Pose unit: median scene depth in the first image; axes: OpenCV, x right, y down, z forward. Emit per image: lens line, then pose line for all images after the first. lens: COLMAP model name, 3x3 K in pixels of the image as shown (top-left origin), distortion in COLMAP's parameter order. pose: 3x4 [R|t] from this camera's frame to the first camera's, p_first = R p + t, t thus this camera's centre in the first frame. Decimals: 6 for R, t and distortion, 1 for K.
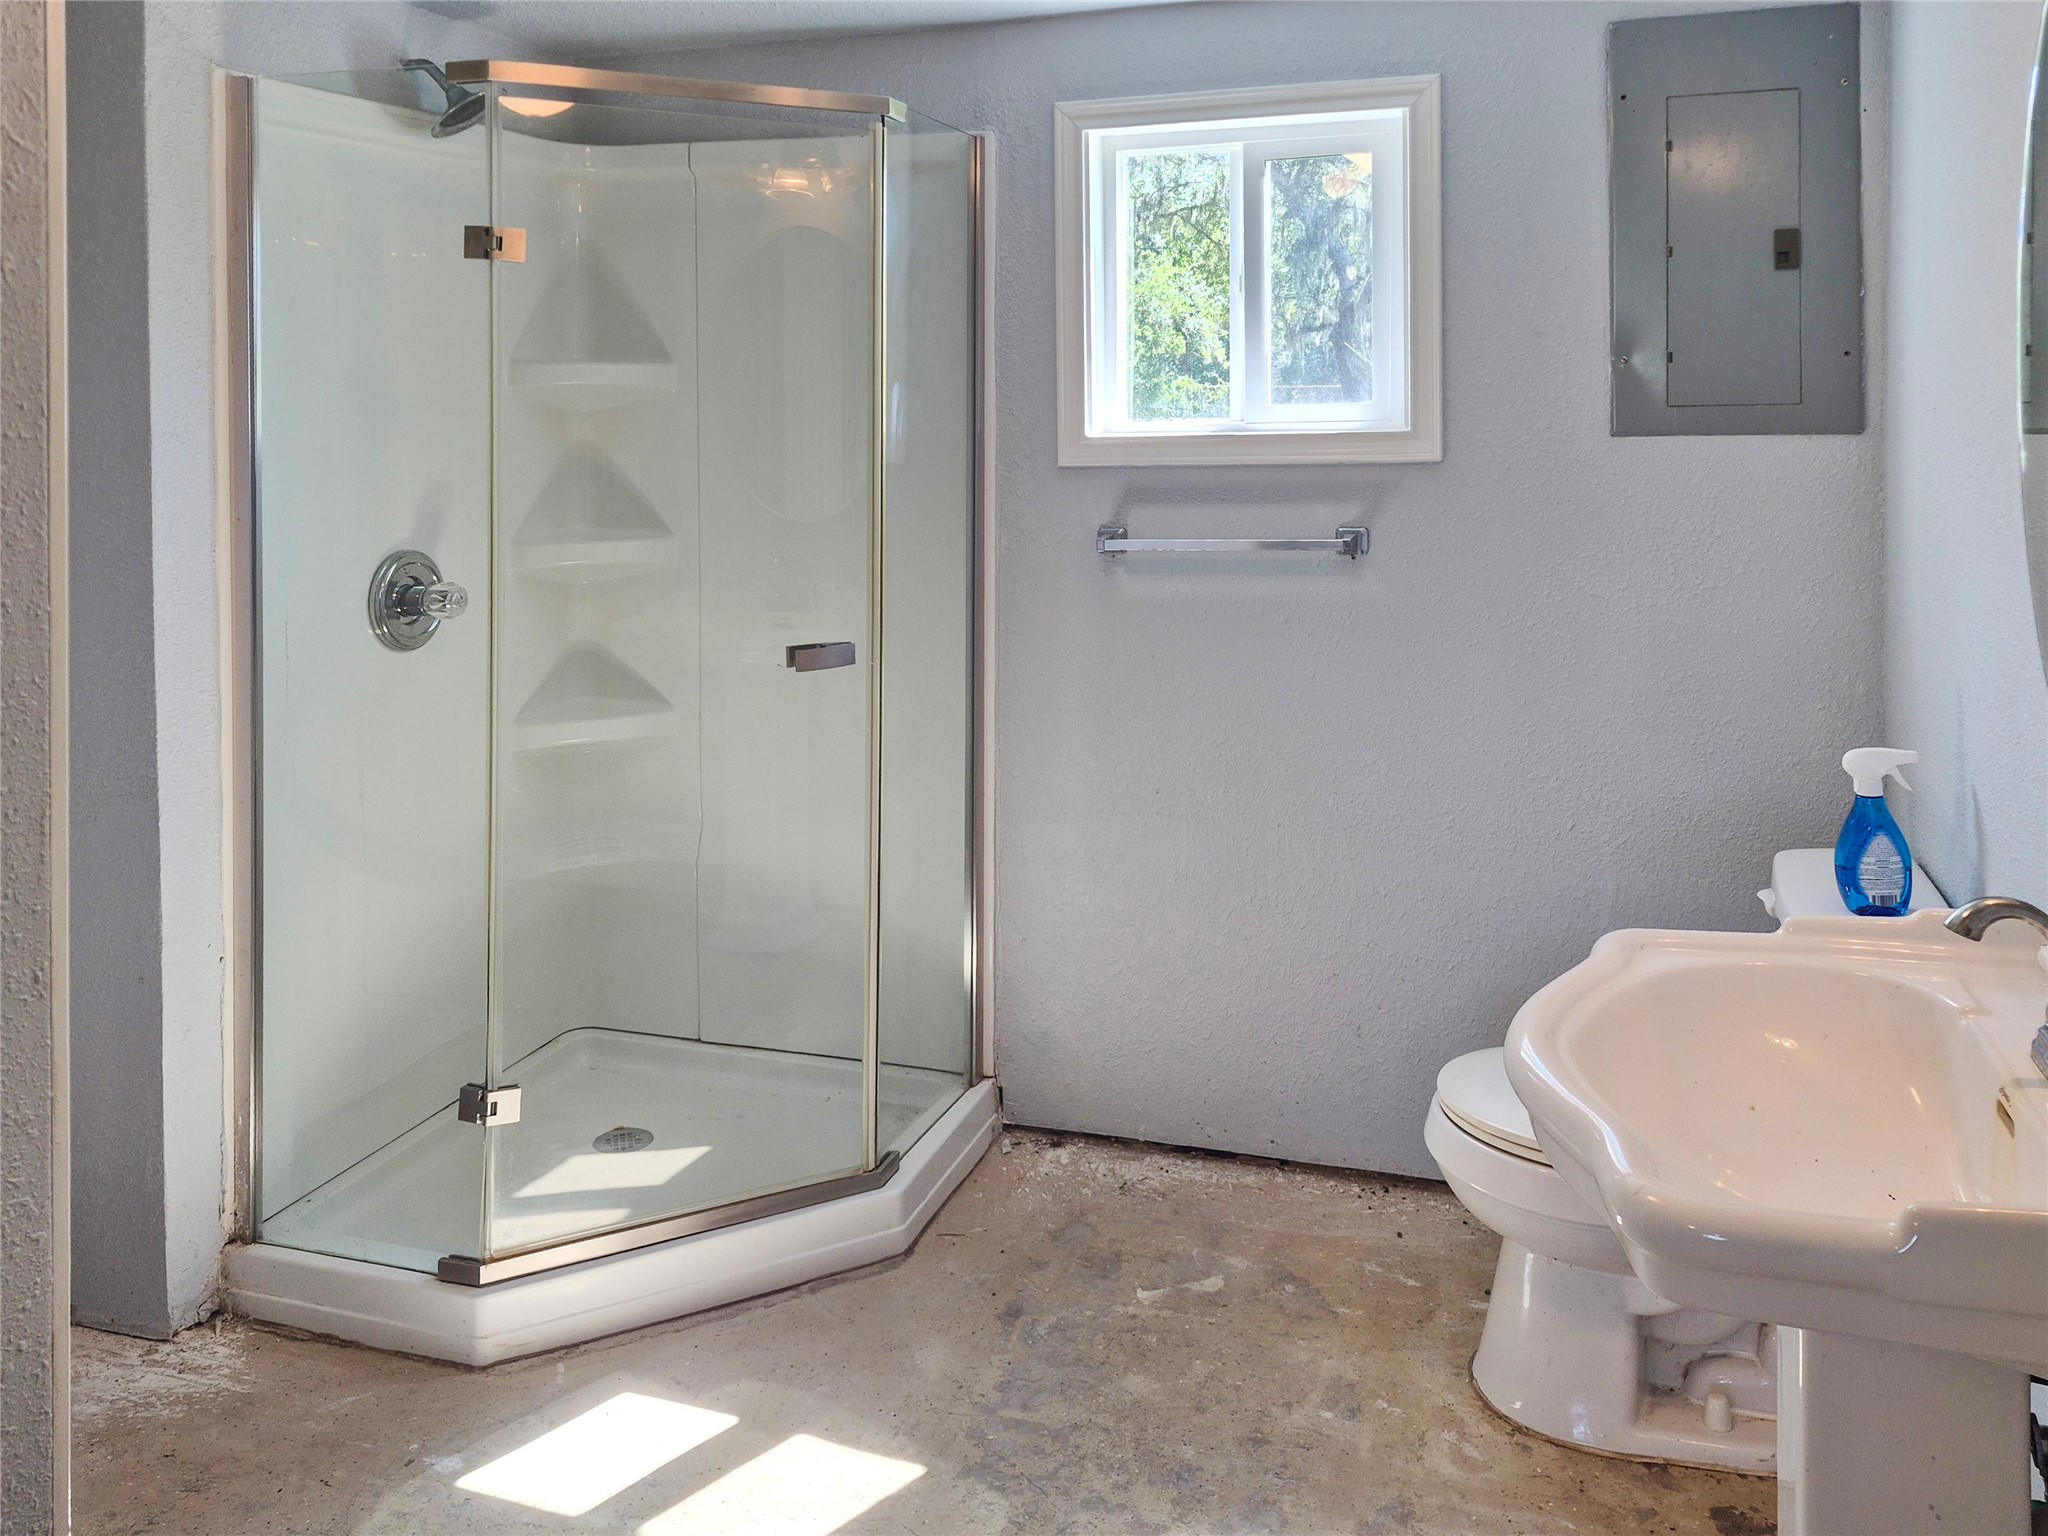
lens RADIAL K [[1446.2, 0, 1025.6], [0, 1446.2, 779.0], [0, 0, 1]] dist [0.080231, -0.115011]
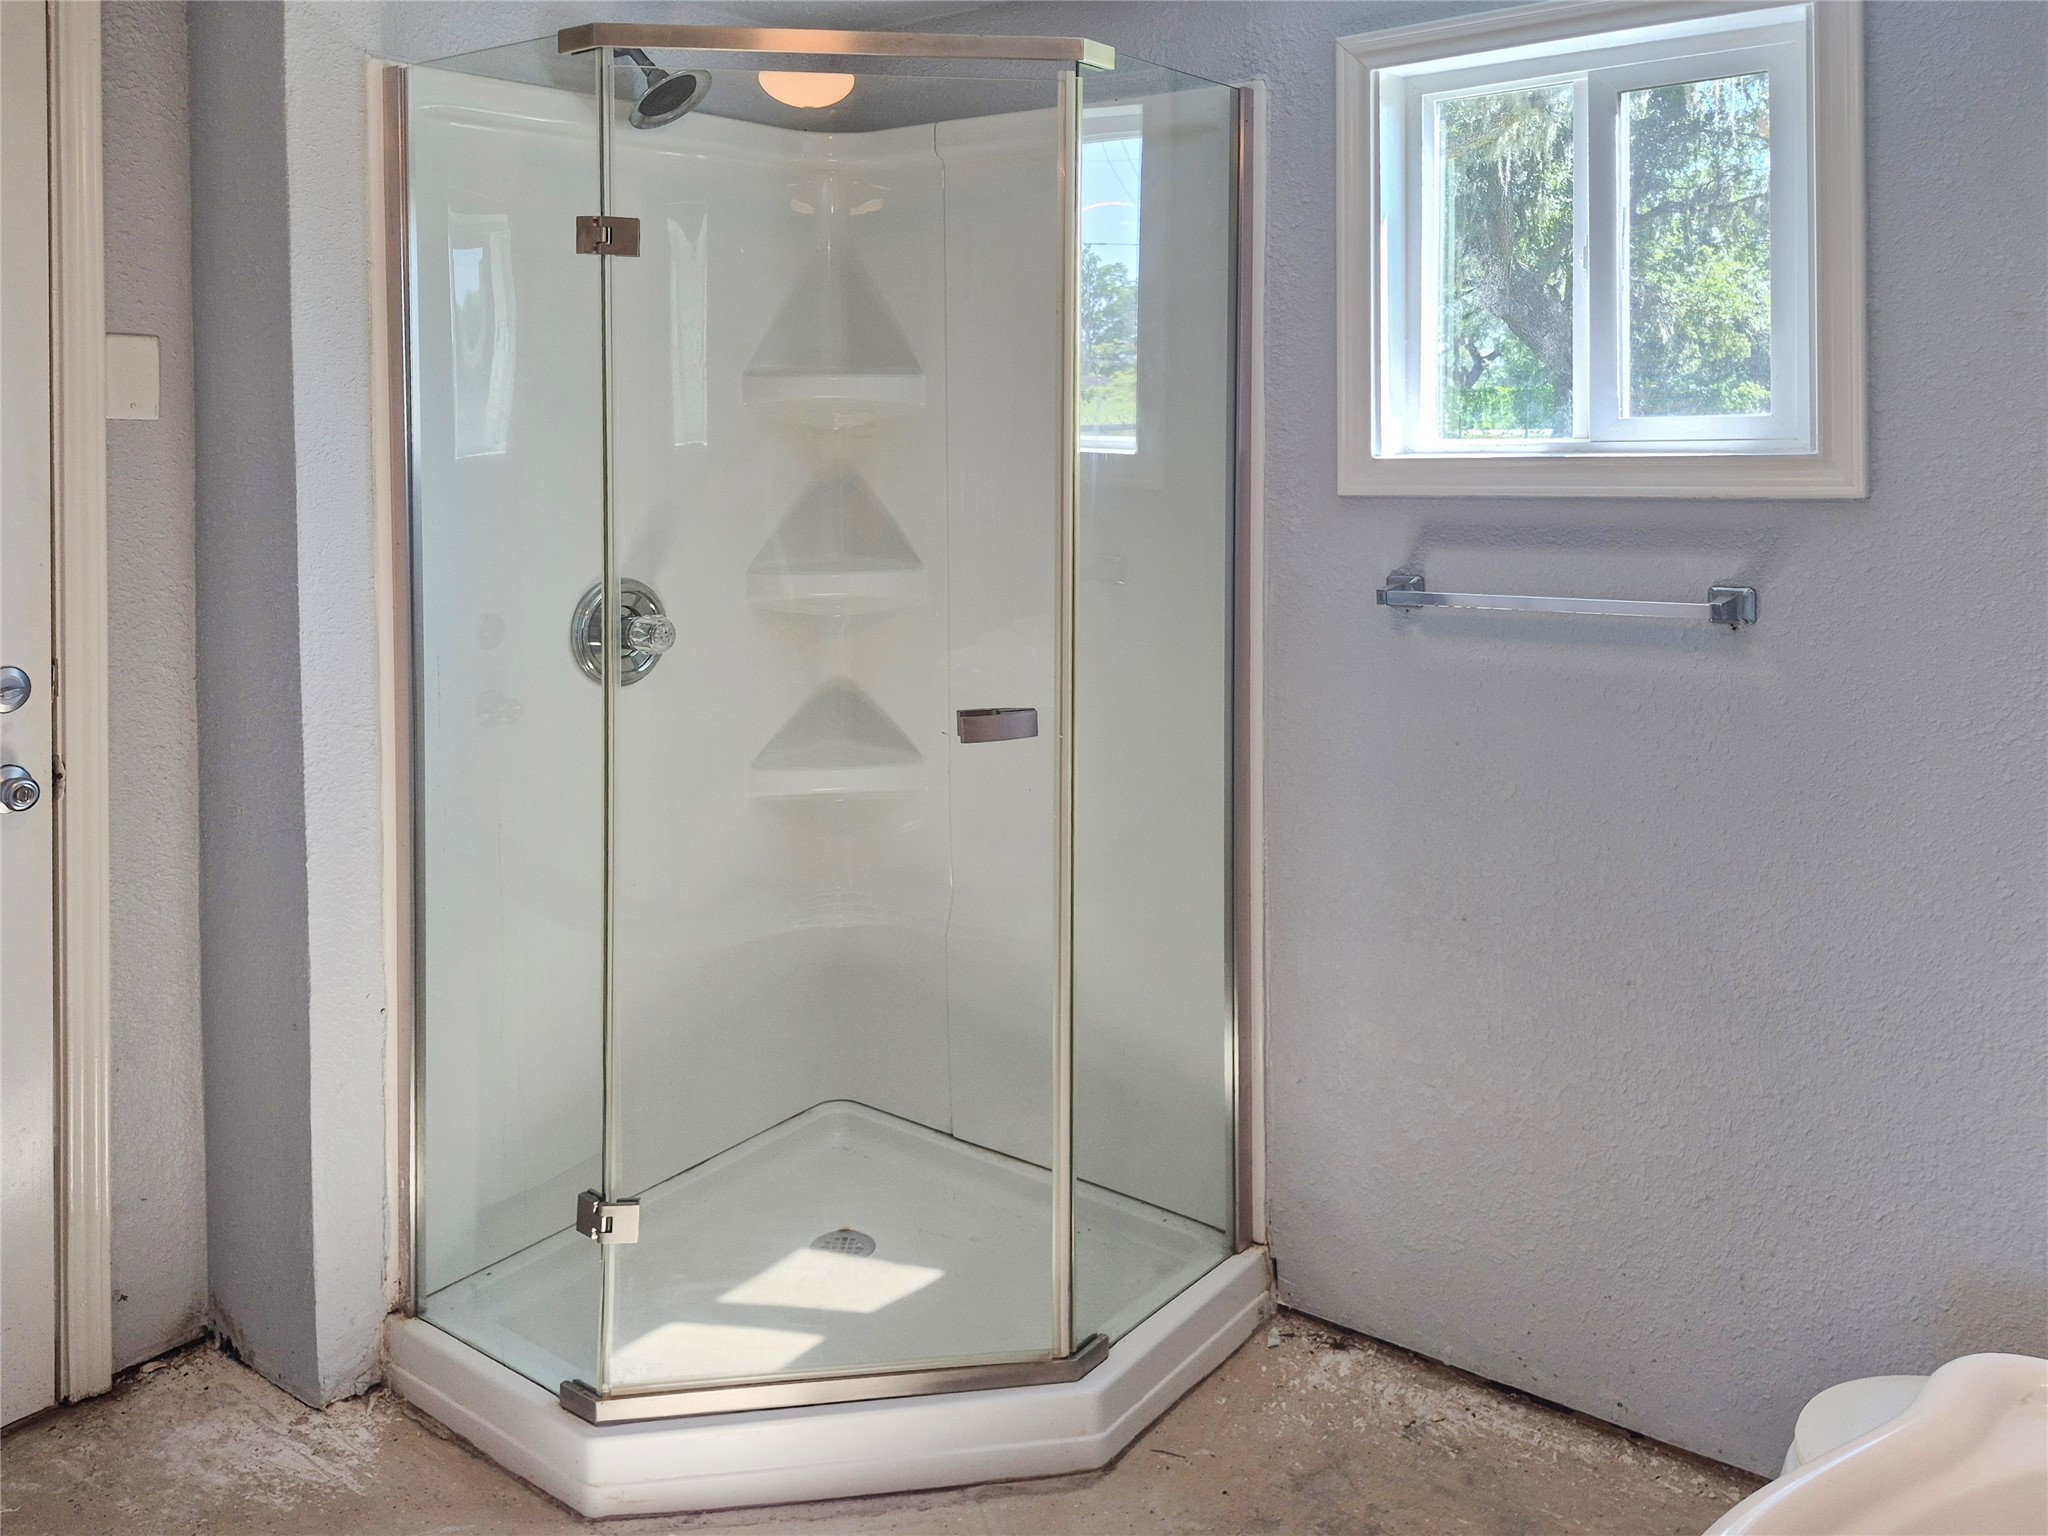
lens RADIAL K [[1537.7, 0, 1023.1], [0, 1537.7, 720.5], [0, 0, 1]] dist [0.076340, -0.103420]
pose [[0.952948, 0.057397, -0.297652, 0.109157], [-0.074513, 0.996137, -0.046468, -0.040642], [0.293835, 0.066461, 0.953543, 0.154602]]
